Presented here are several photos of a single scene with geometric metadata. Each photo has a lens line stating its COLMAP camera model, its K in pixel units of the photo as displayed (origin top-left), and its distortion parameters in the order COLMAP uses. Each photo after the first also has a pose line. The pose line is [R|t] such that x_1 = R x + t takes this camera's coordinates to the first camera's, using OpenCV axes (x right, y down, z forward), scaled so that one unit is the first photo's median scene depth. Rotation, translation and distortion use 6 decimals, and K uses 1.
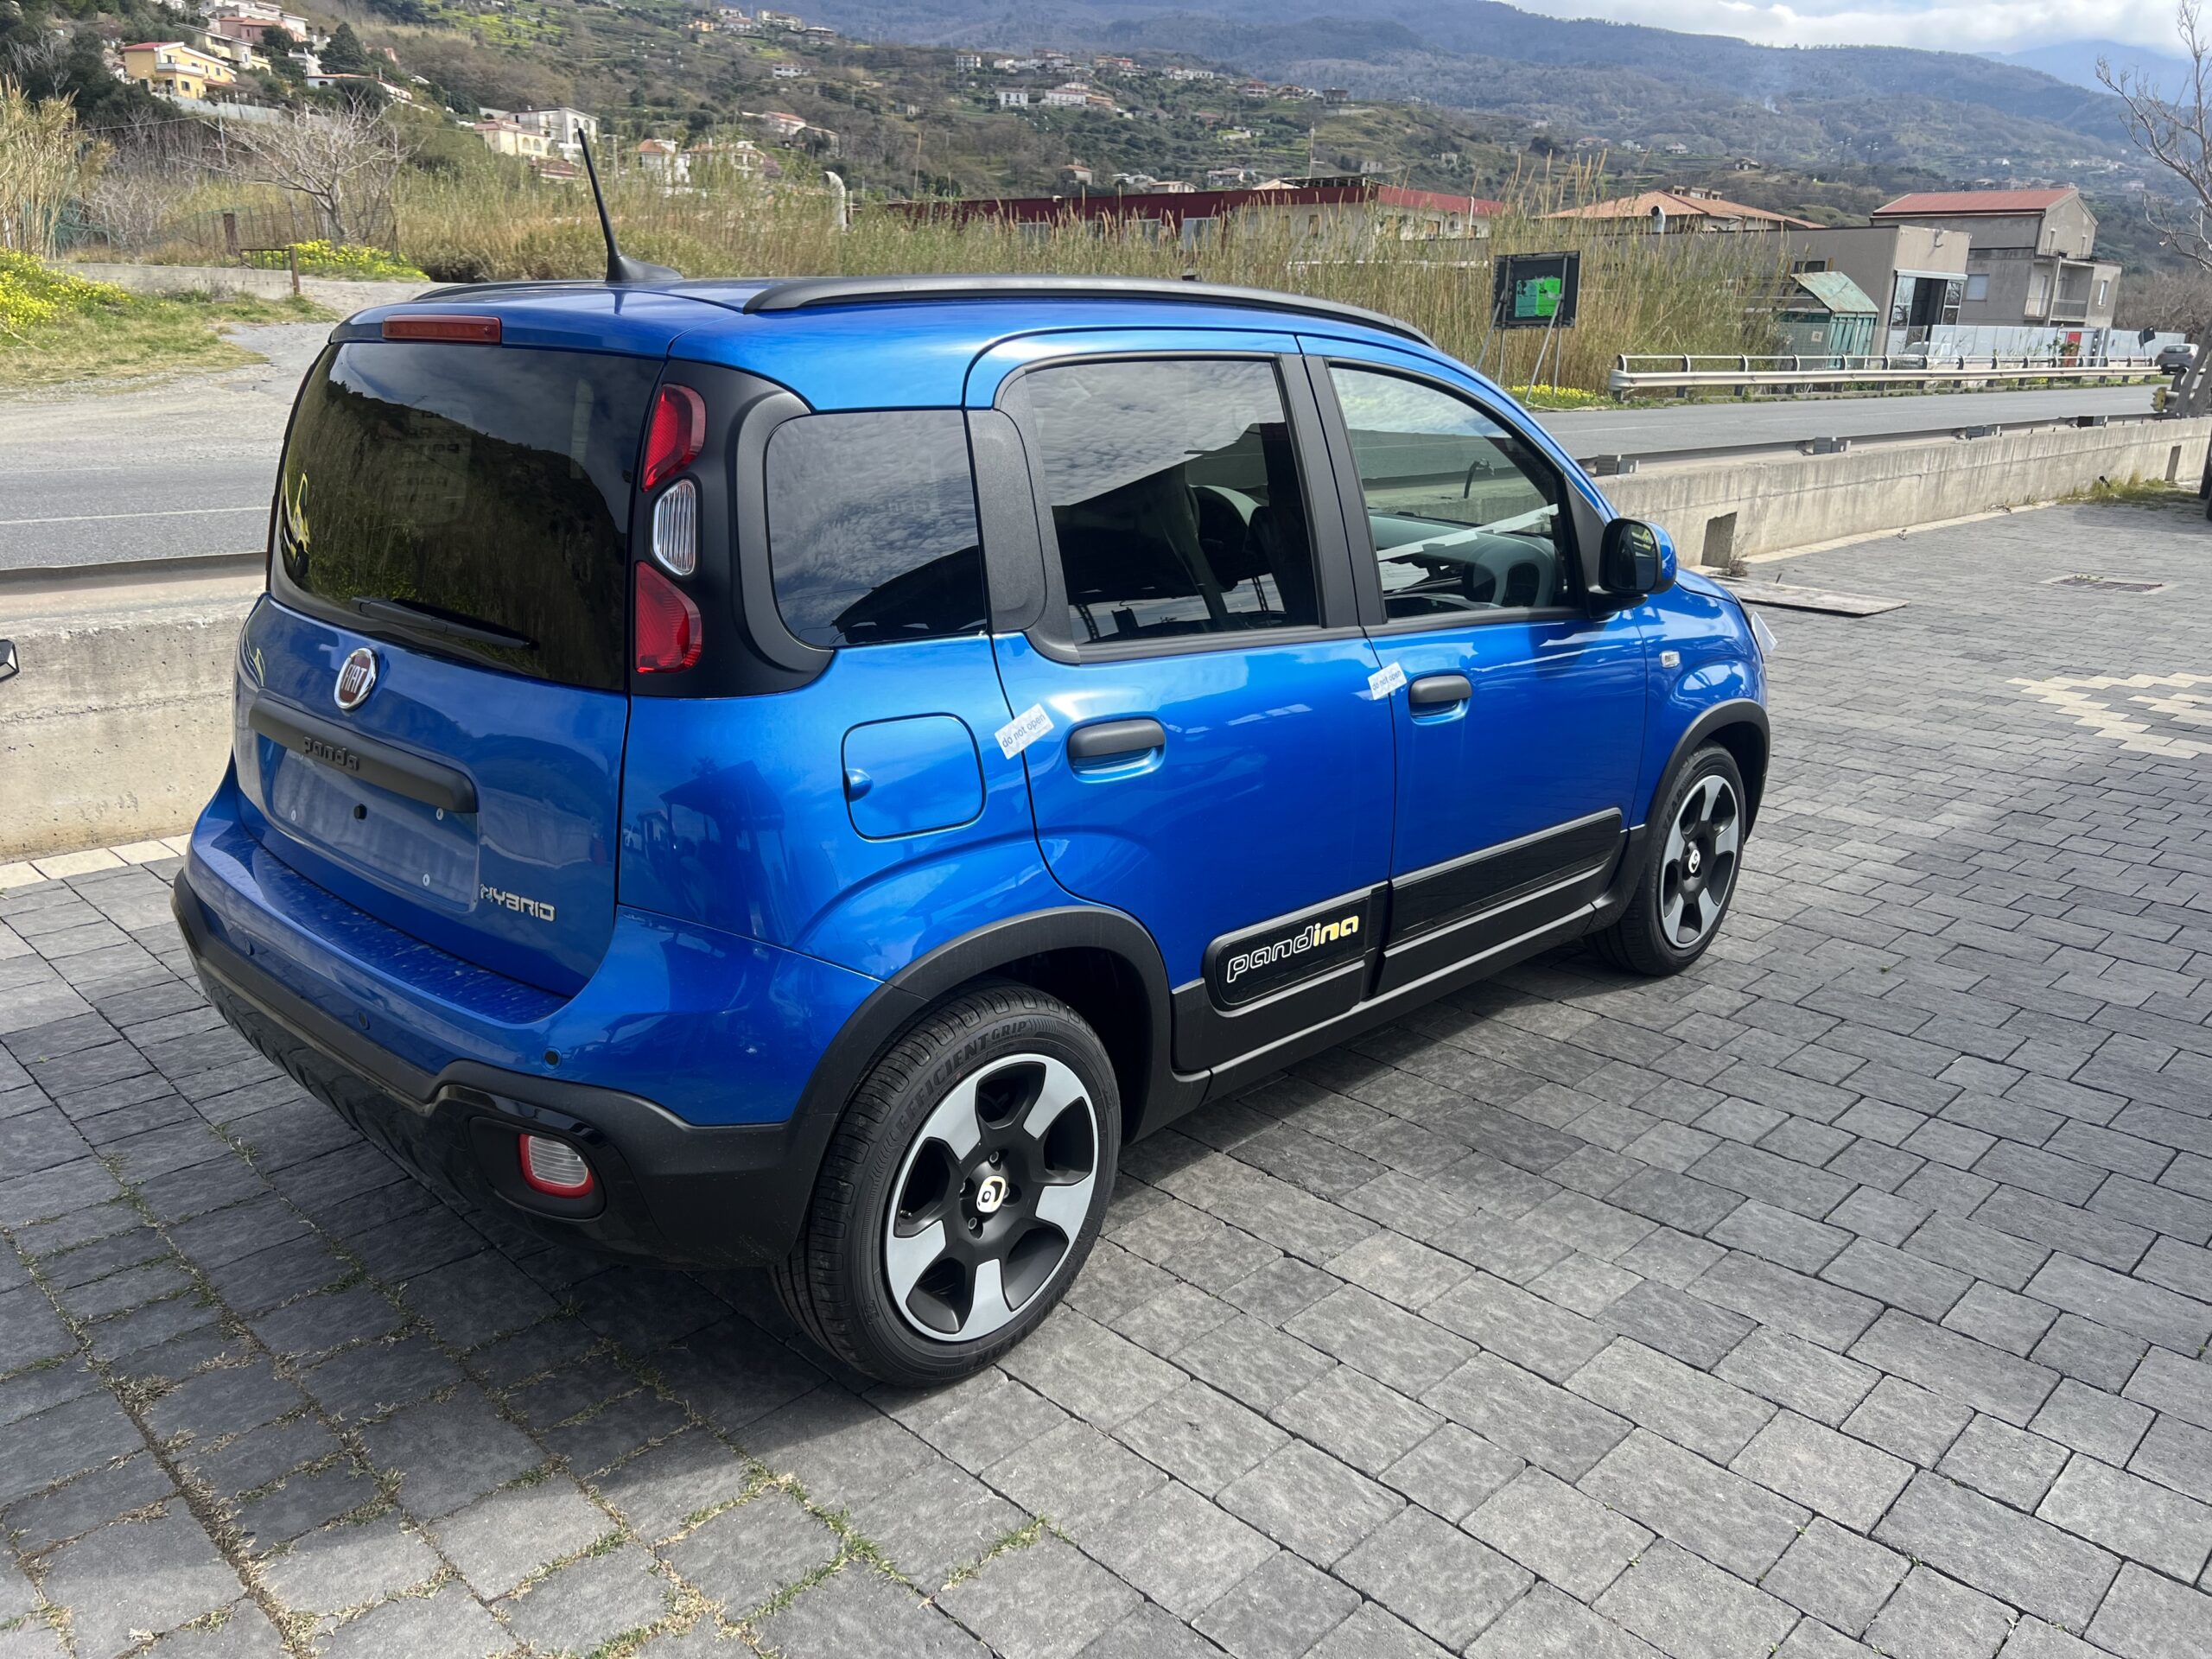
lens RADIAL K [[1662.2, 0, 1096.1], [0, 1662.2, 833.0], [0, 0, 1]] dist [0.049904, -0.050393]
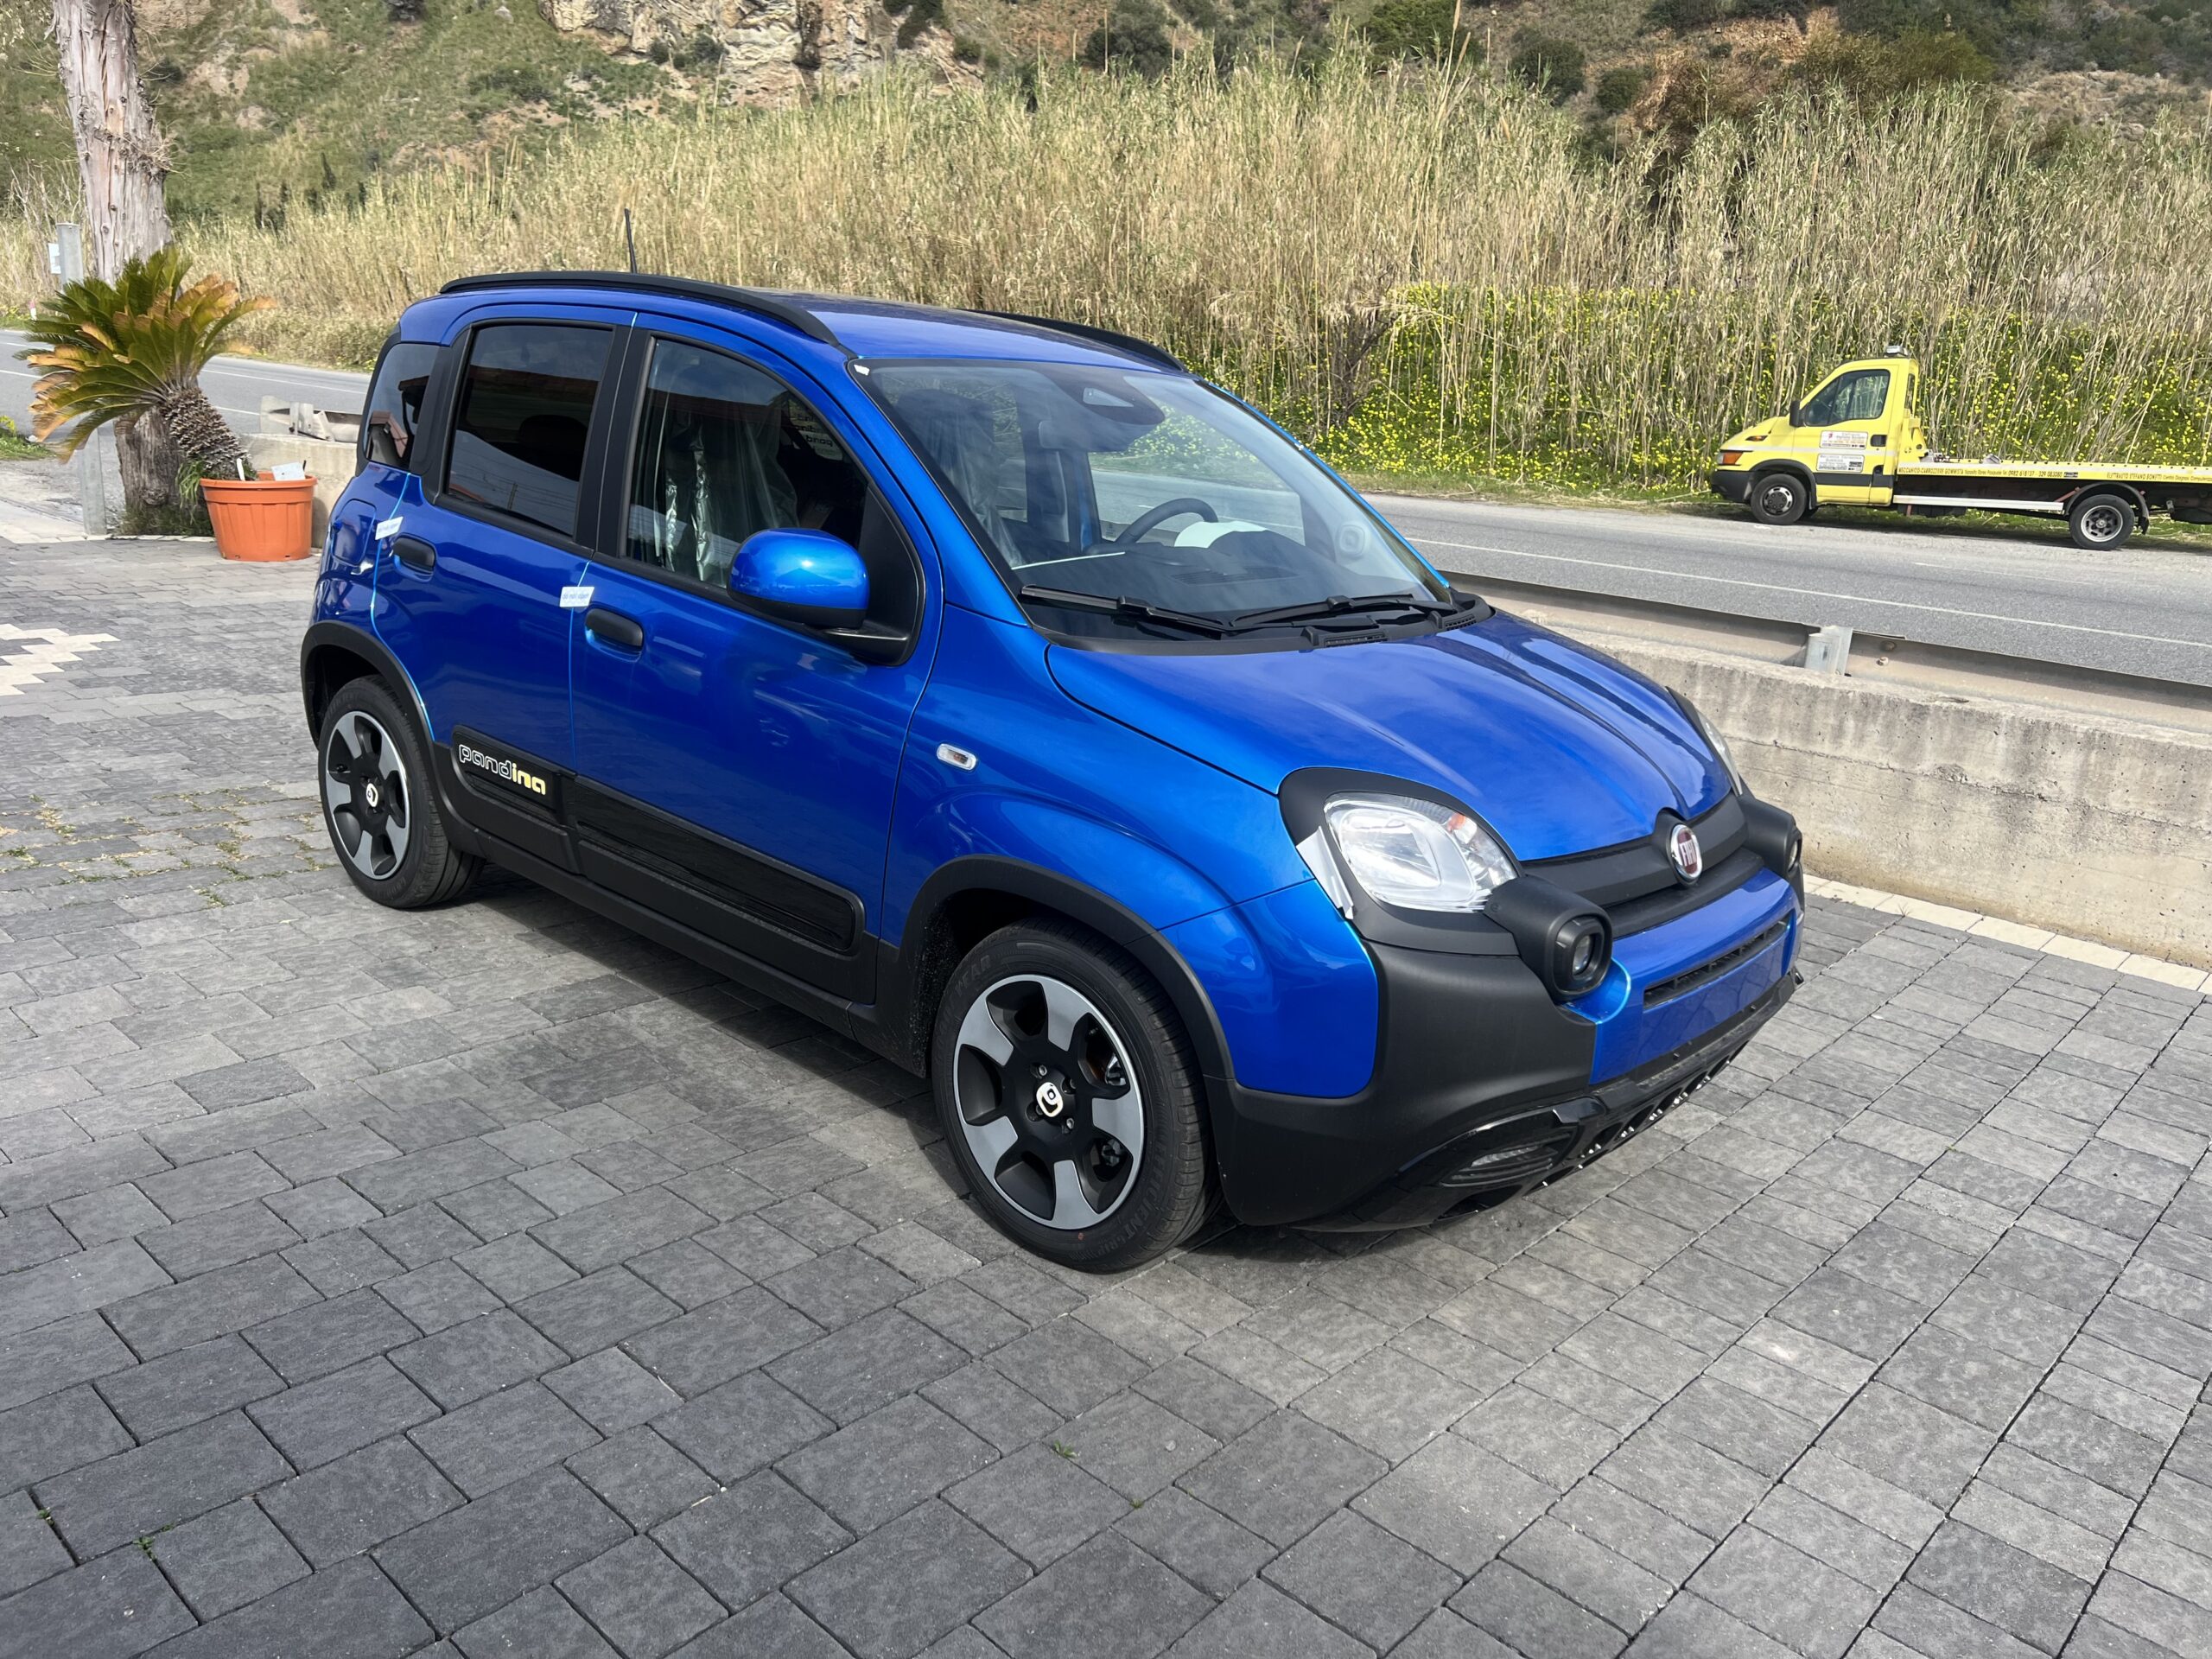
lens RADIAL K [[1662.2, 0, 1096.1], [0, 1662.2, 833.0], [0, 0, 1]] dist [0.049904, -0.050393]
pose [[0.030236, 0.256373, -0.966105, 0.065926], [-0.349523, 0.908239, 0.230078, -0.016423], [0.936440, 0.330719, 0.117070, 0.060405]]
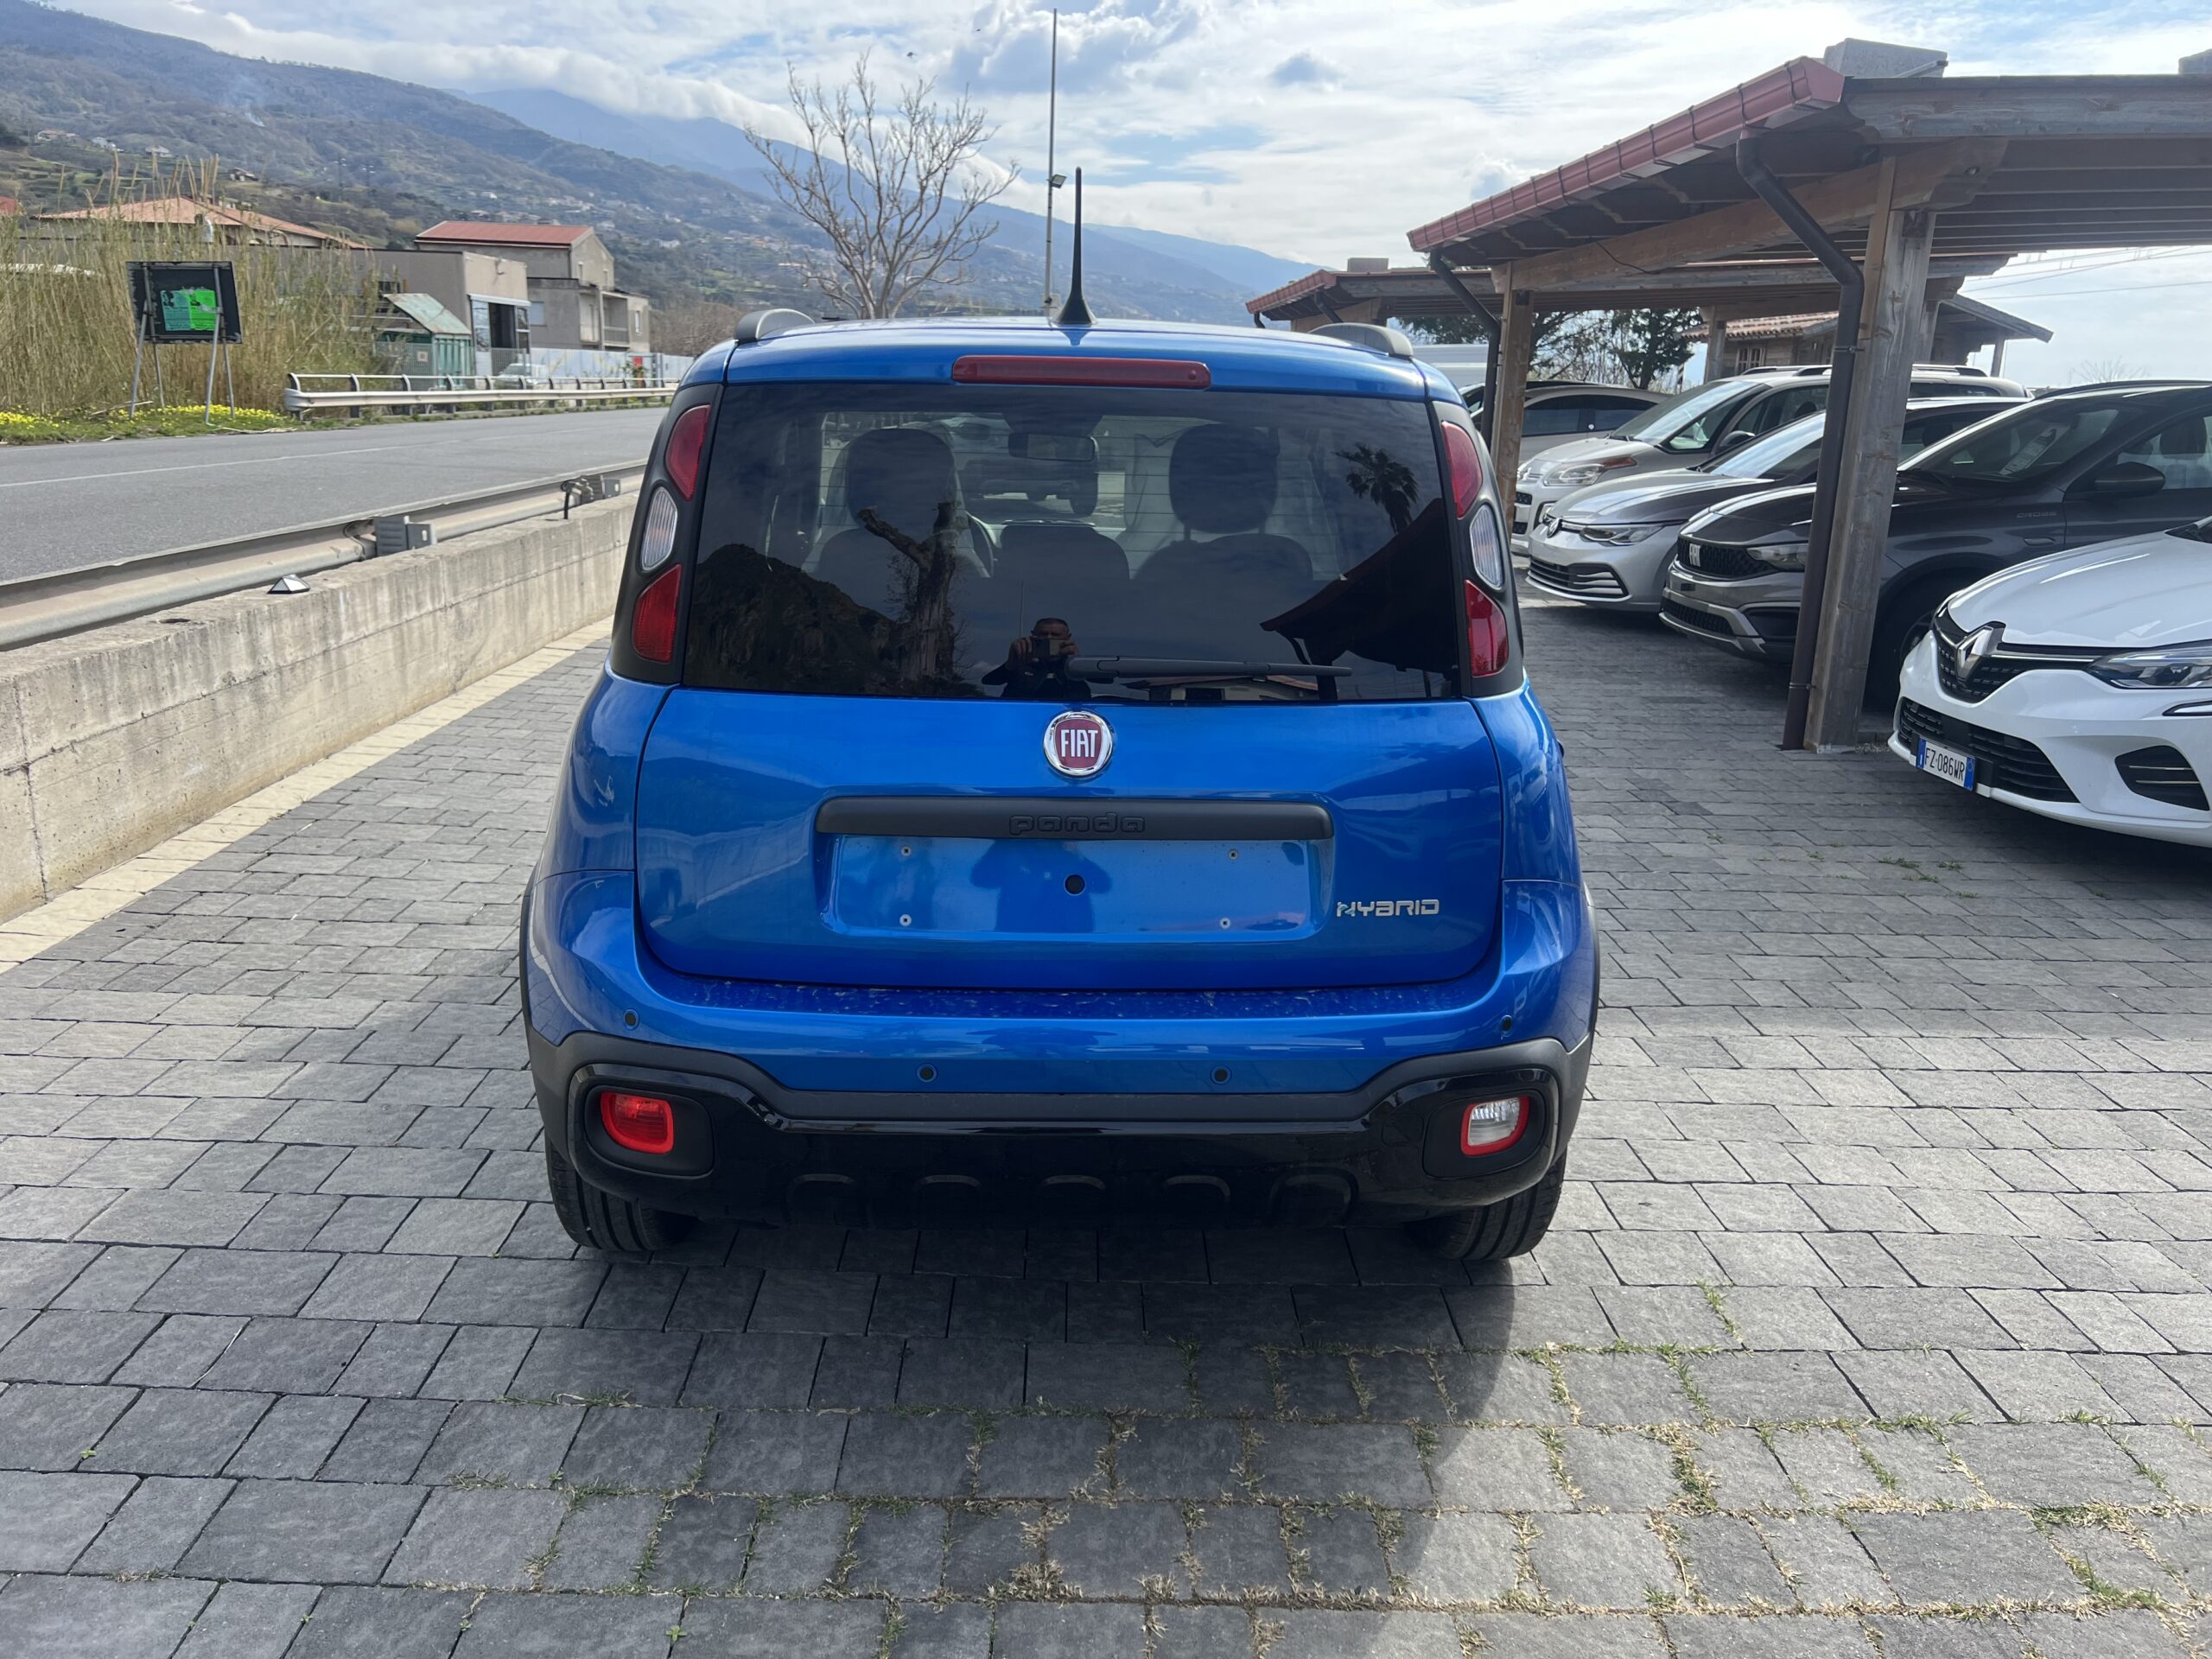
lens RADIAL K [[1662.2, 0, 1096.1], [0, 1662.2, 833.0], [0, 0, 1]] dist [0.049904, -0.050393]
pose [[0.697413, -0.187673, 0.691661, -0.042860], [0.194842, 0.978404, 0.069015, -0.004112], [-0.689676, 0.086633, 0.718918, 0.012780]]
